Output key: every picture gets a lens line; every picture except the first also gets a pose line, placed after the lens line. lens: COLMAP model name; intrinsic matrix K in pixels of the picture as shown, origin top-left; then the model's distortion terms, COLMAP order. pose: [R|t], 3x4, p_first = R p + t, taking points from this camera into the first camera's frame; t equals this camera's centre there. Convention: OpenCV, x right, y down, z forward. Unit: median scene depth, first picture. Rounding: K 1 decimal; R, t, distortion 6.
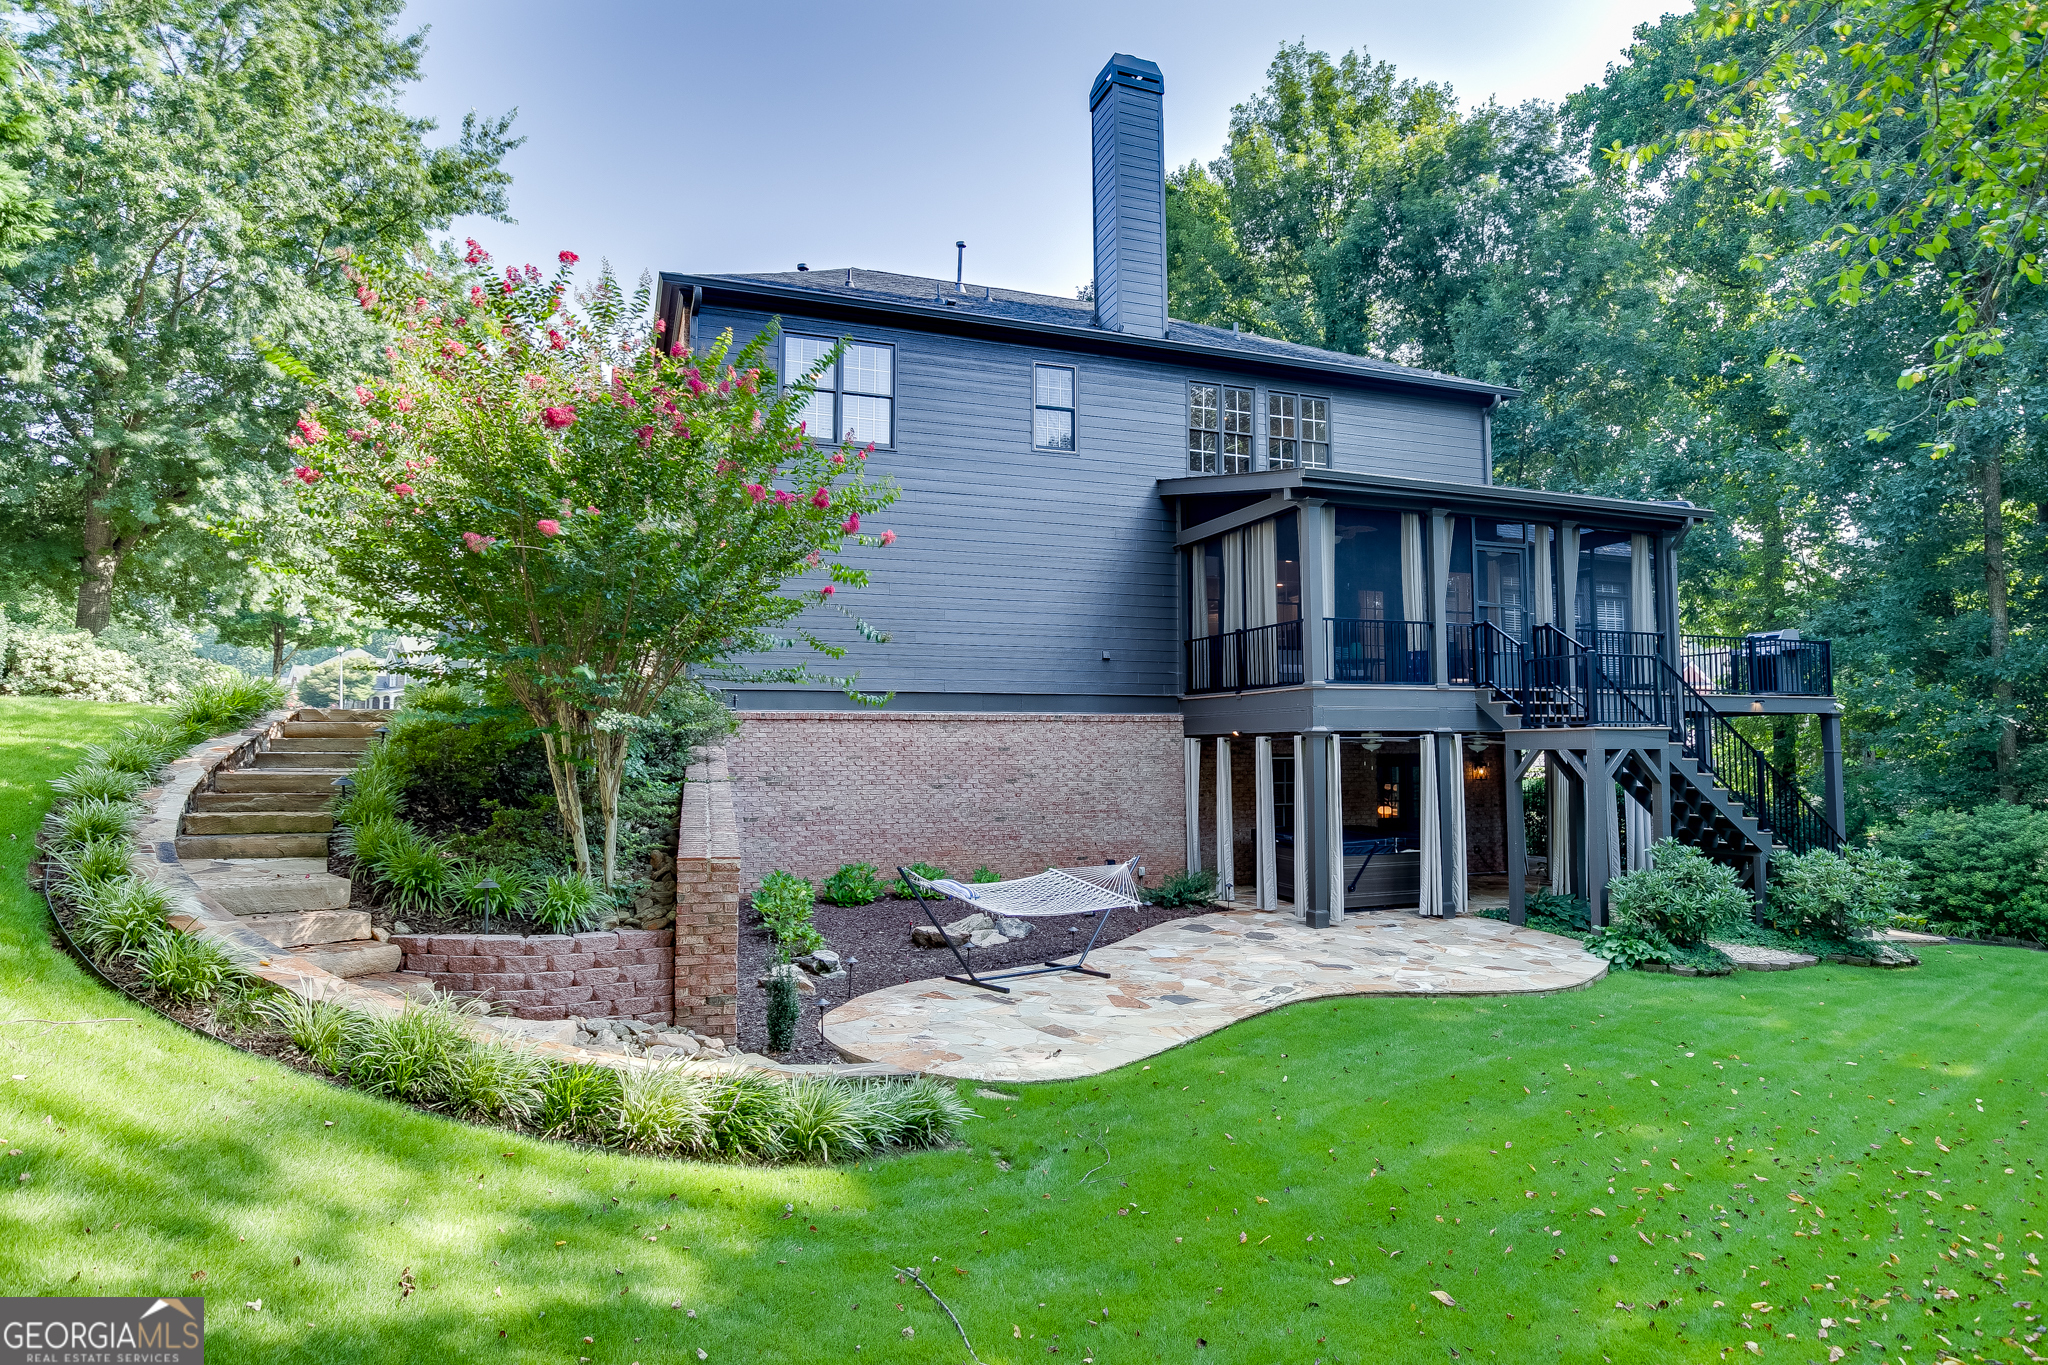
lens RADIAL K [[1123.5, 0, 1024.0], [0, 1123.5, 682.5], [0, 0, 1]] dist [-0.025282, 0.005021]
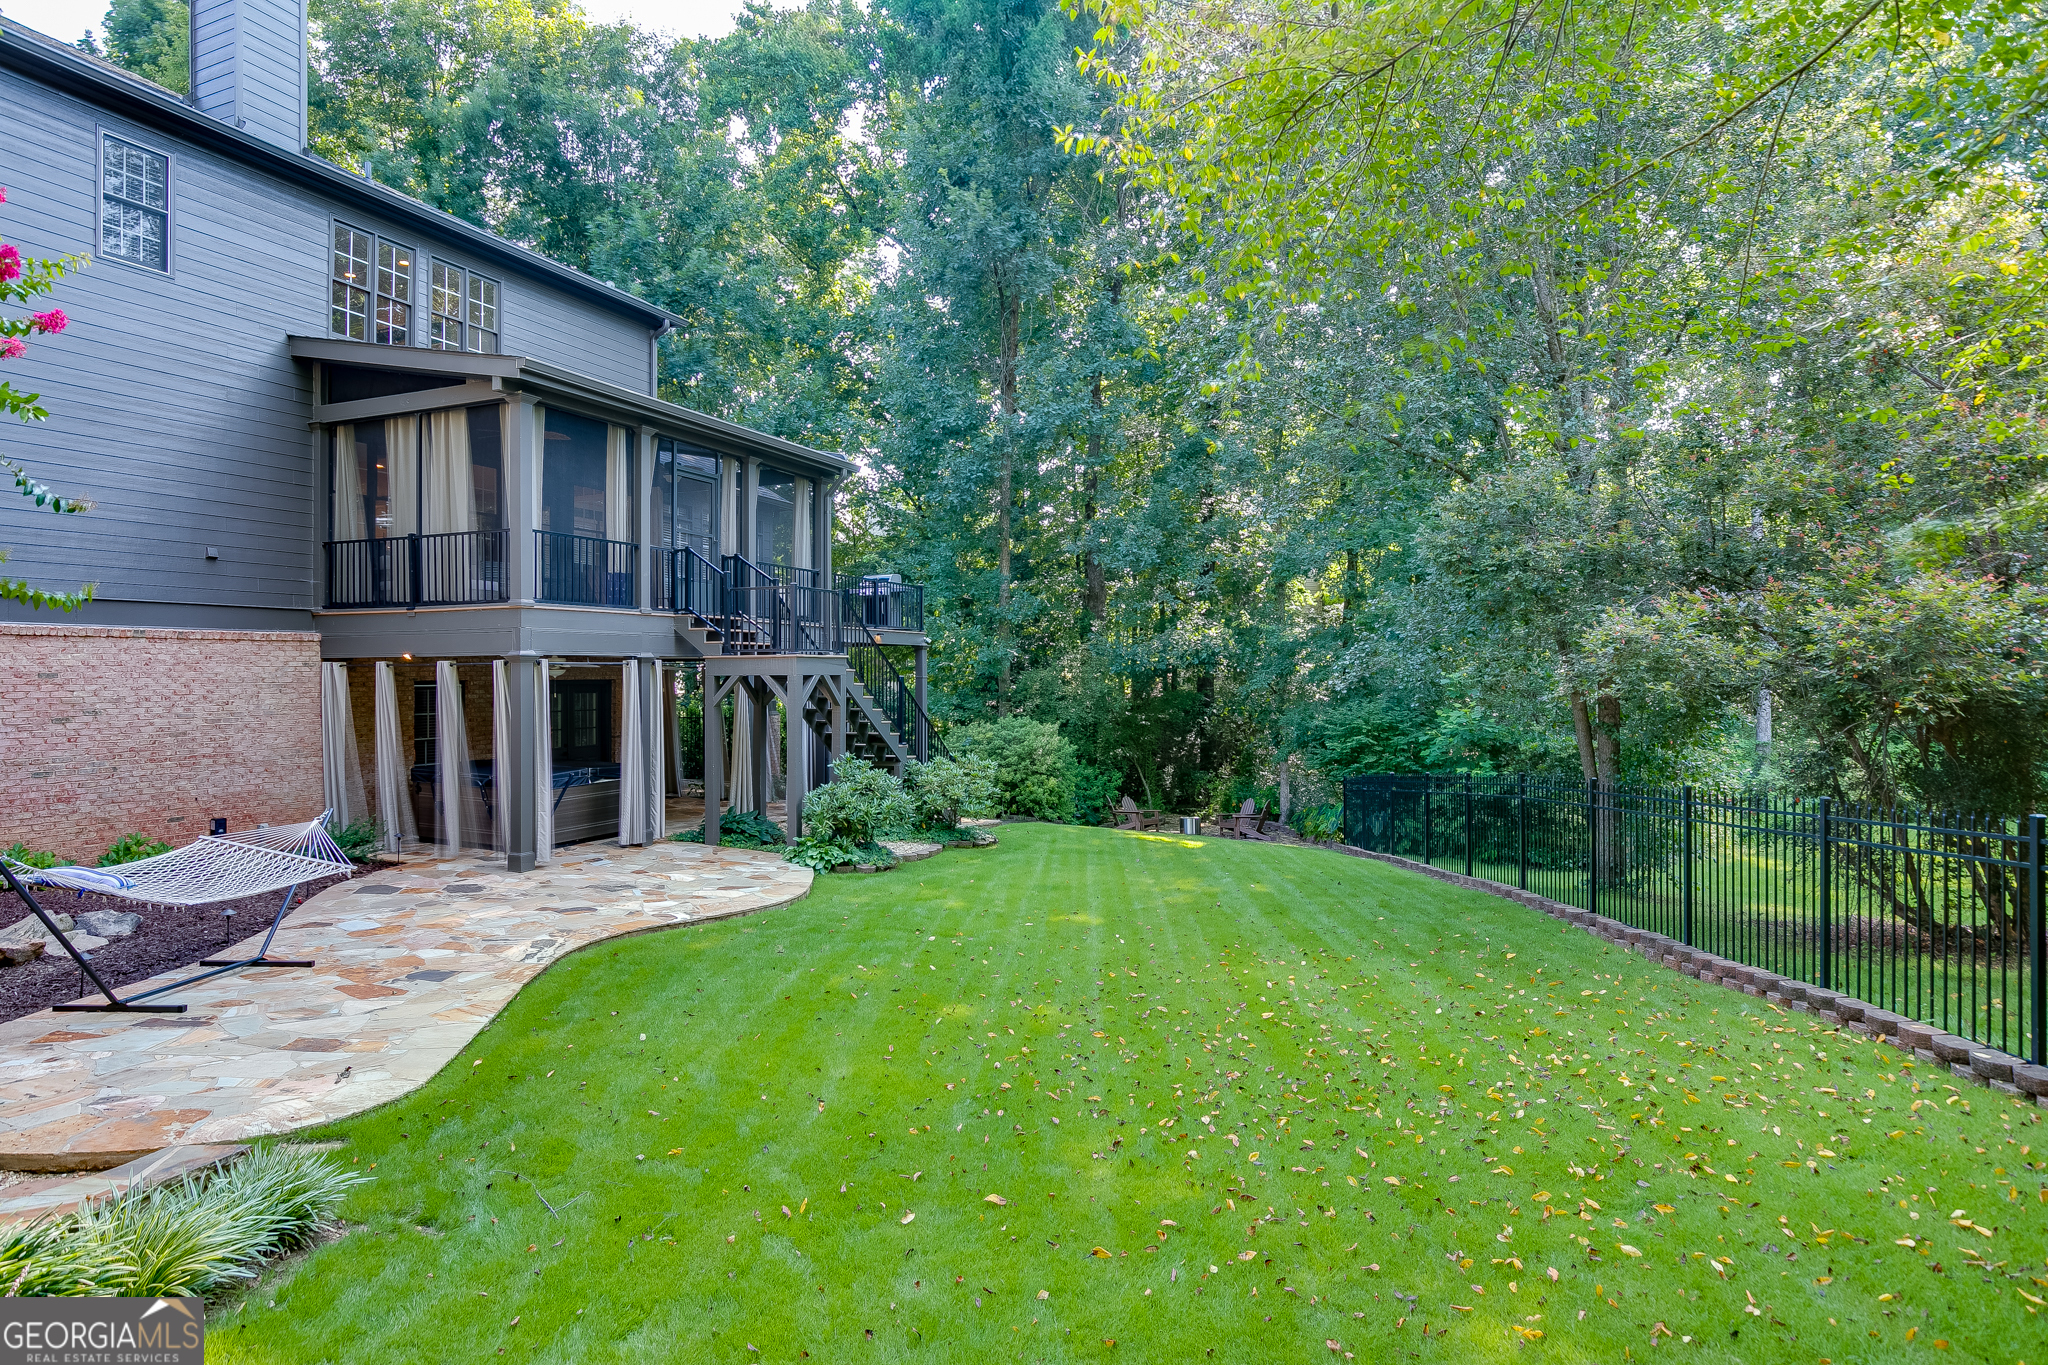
lens RADIAL K [[1123.5, 0, 1024.0], [0, 1123.5, 682.5], [0, 0, 1]] dist [-0.025282, 0.005021]
pose [[0.688055, -0.006641, 0.725628, -0.109145], [-0.041232, 0.997985, 0.048231, 0.005126], [-0.724486, -0.063105, 0.686395, 0.087472]]
